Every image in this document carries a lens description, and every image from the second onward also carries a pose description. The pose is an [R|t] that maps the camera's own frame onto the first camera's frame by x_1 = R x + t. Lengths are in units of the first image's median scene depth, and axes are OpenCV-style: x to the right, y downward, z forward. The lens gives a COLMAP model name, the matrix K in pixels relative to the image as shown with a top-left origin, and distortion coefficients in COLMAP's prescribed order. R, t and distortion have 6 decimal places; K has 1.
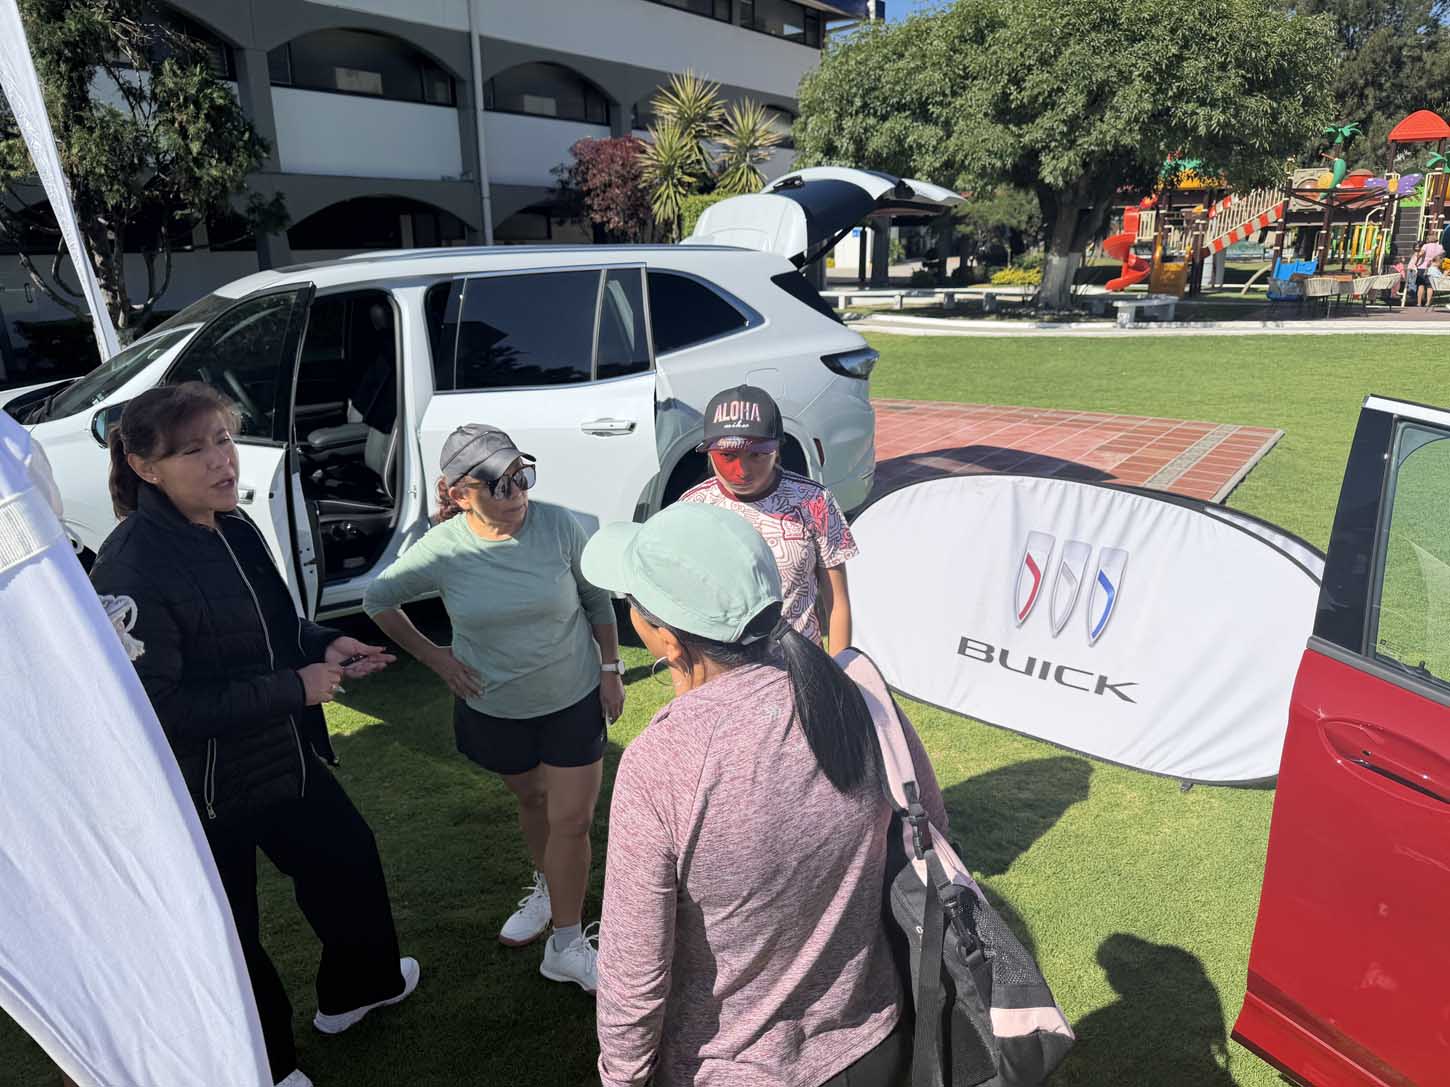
lens RADIAL K [[1017.6, 0, 725.0], [0, 1017.6, 543.5], [0, 0, 1]] dist [0.002155, -0.008518]
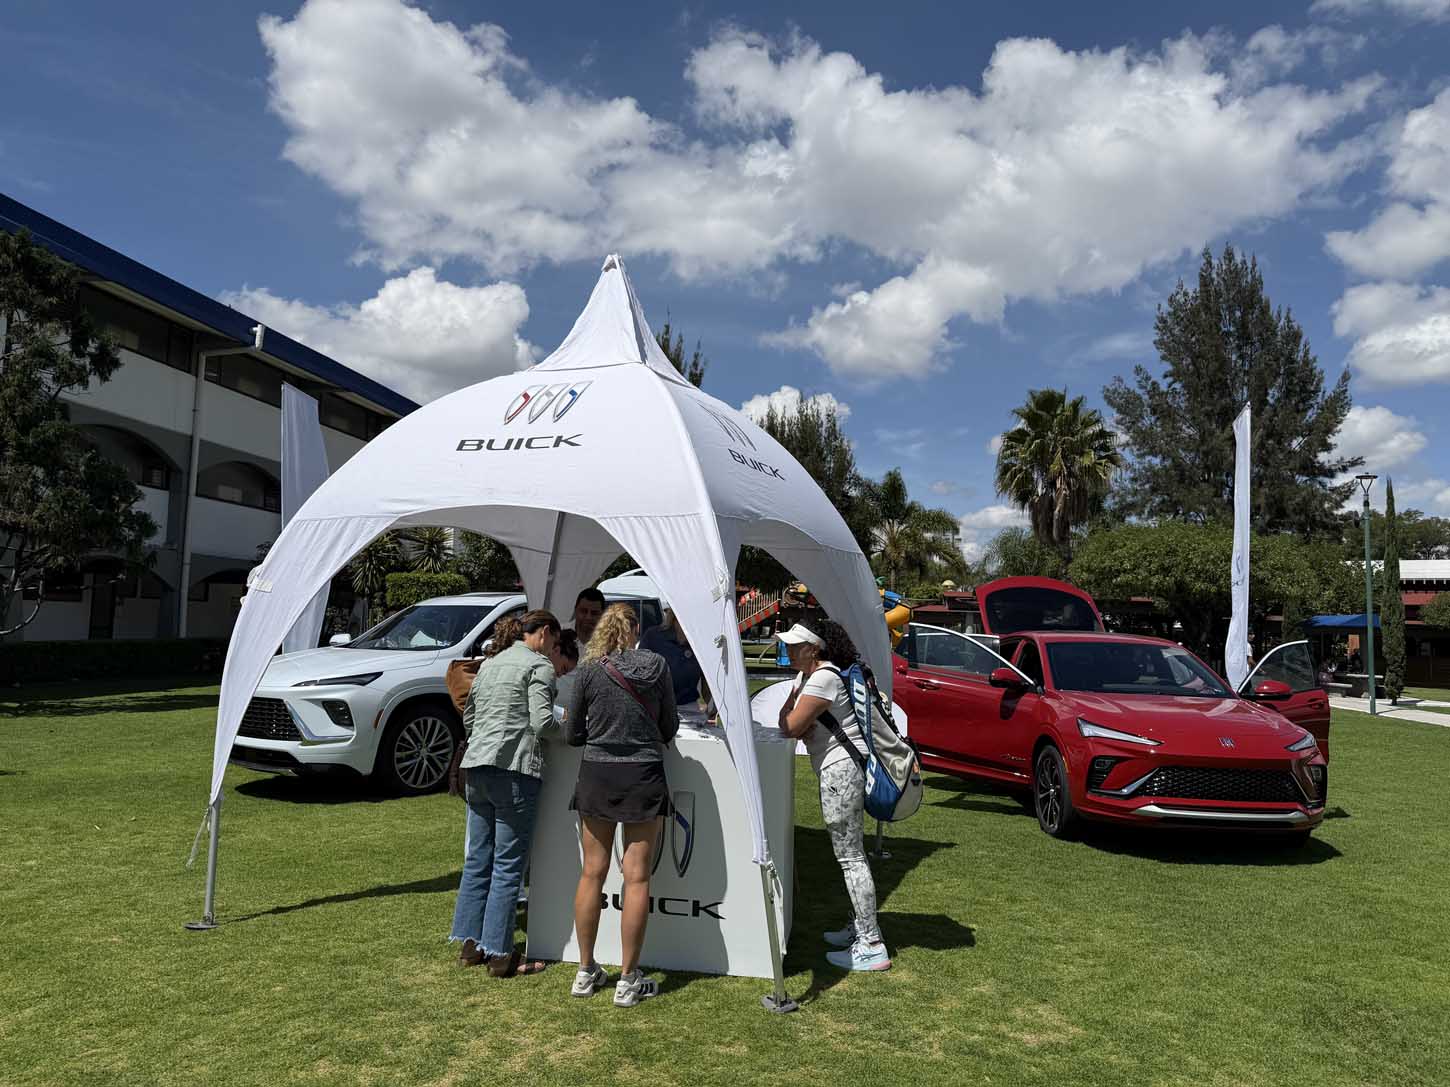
lens RADIAL K [[1009.1, 0, 712.0], [0, 1009.1, 539.9], [0, 0, 1]] dist [0.202764, -0.420779]
pose [[0.900366, 0.075819, 0.428477, -0.240802], [0.087011, 0.933444, -0.348010, 0.115075], [-0.426345, 0.350618, 0.833844, -0.294692]]
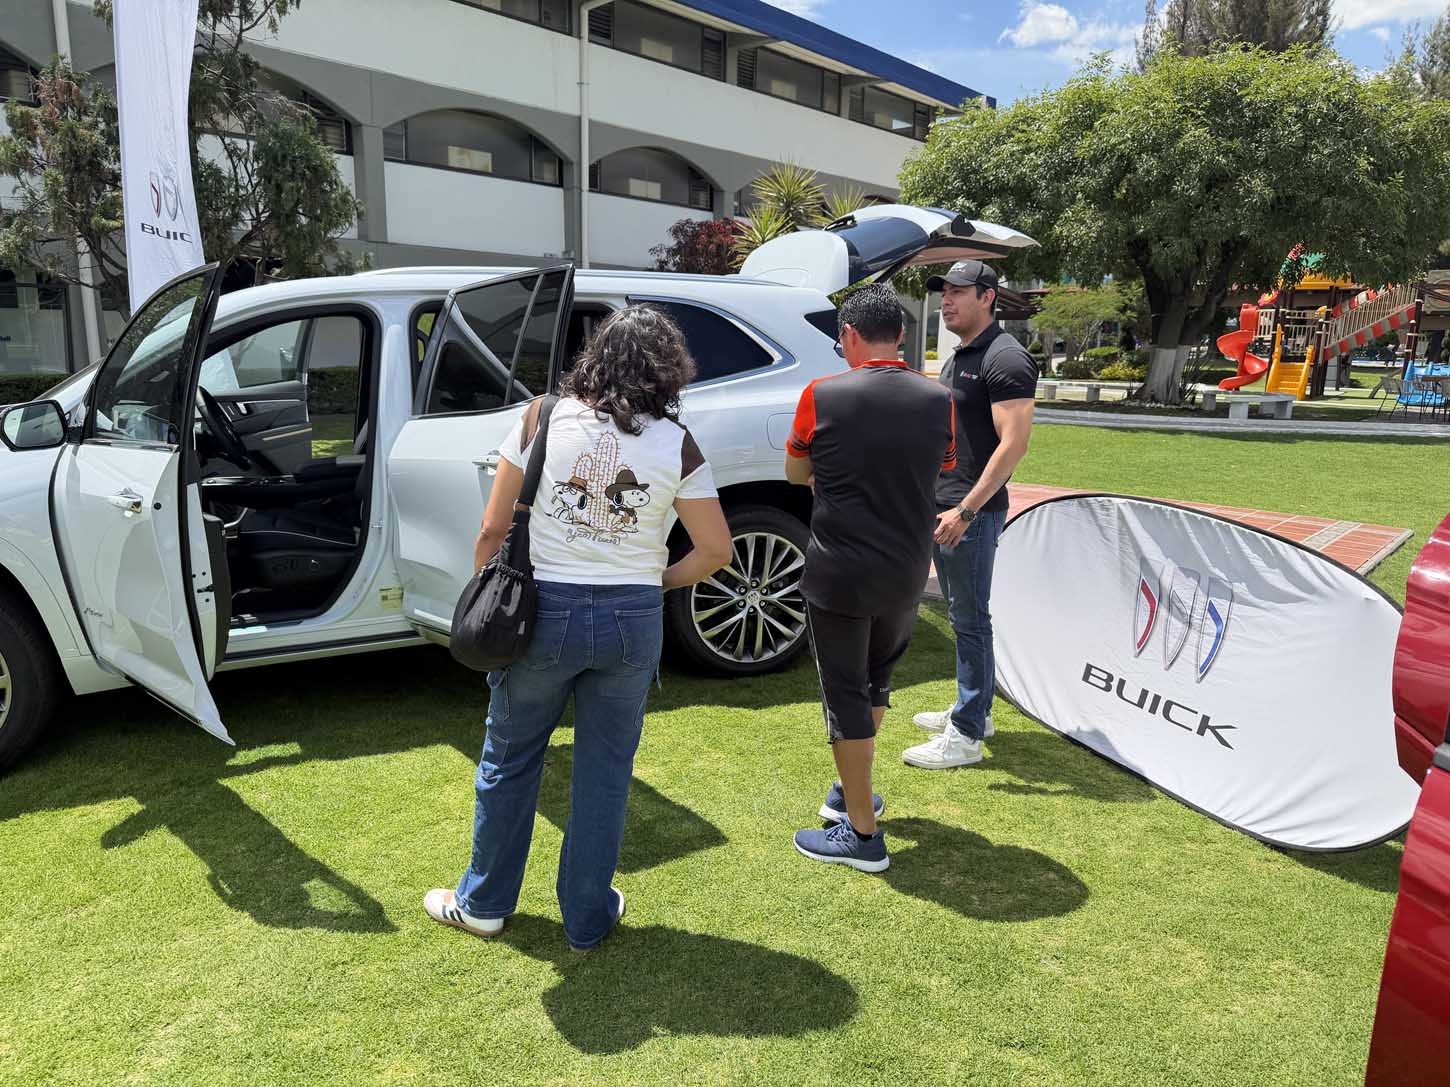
lens RADIAL K [[1017.6, 0, 725.0], [0, 1017.6, 543.5], [0, 0, 1]] dist [0.002155, -0.008518]
pose [[0.993878, 0.052389, -0.097274, 0.020294], [-0.060582, 0.994683, -0.083282, 0.004697], [0.092394, 0.088665, 0.991767, 0.034416]]
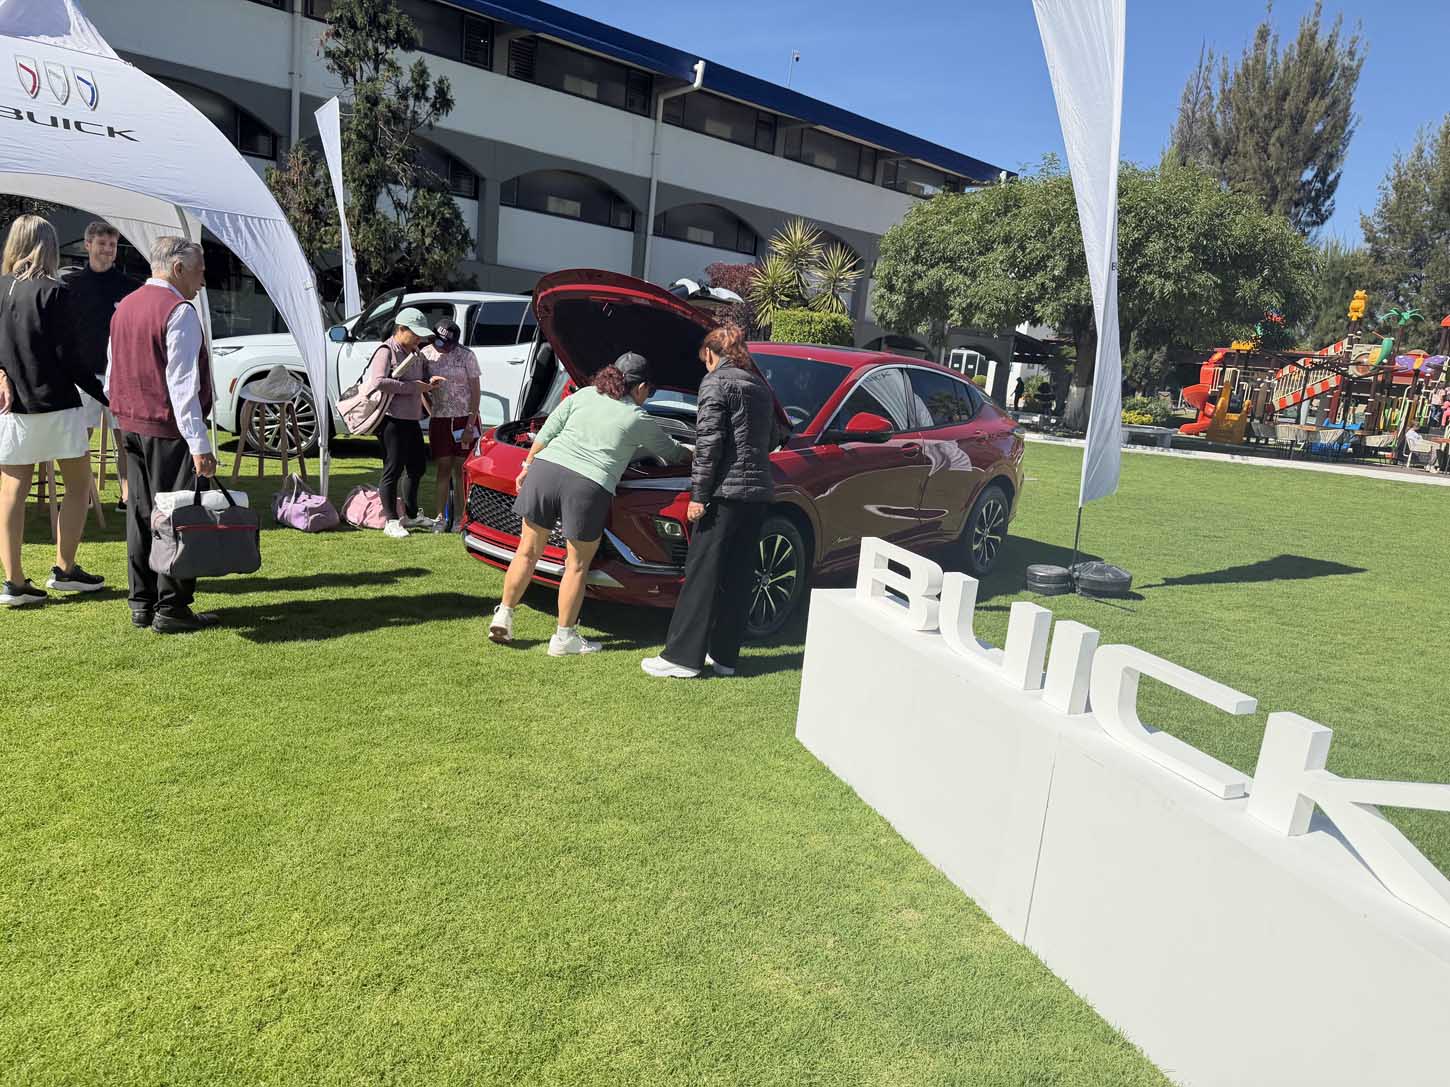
lens RADIAL K [[1027.7, 0, 725.0], [0, 1027.7, 543.5], [0, 0, 1]] dist [0.057632, -0.072998]
pose [[0.970300, 0.142823, -0.195240, 0.207914], [-0.165001, 0.980961, -0.102422, 0.110689], [0.176894, 0.131595, 0.975393, -0.294440]]
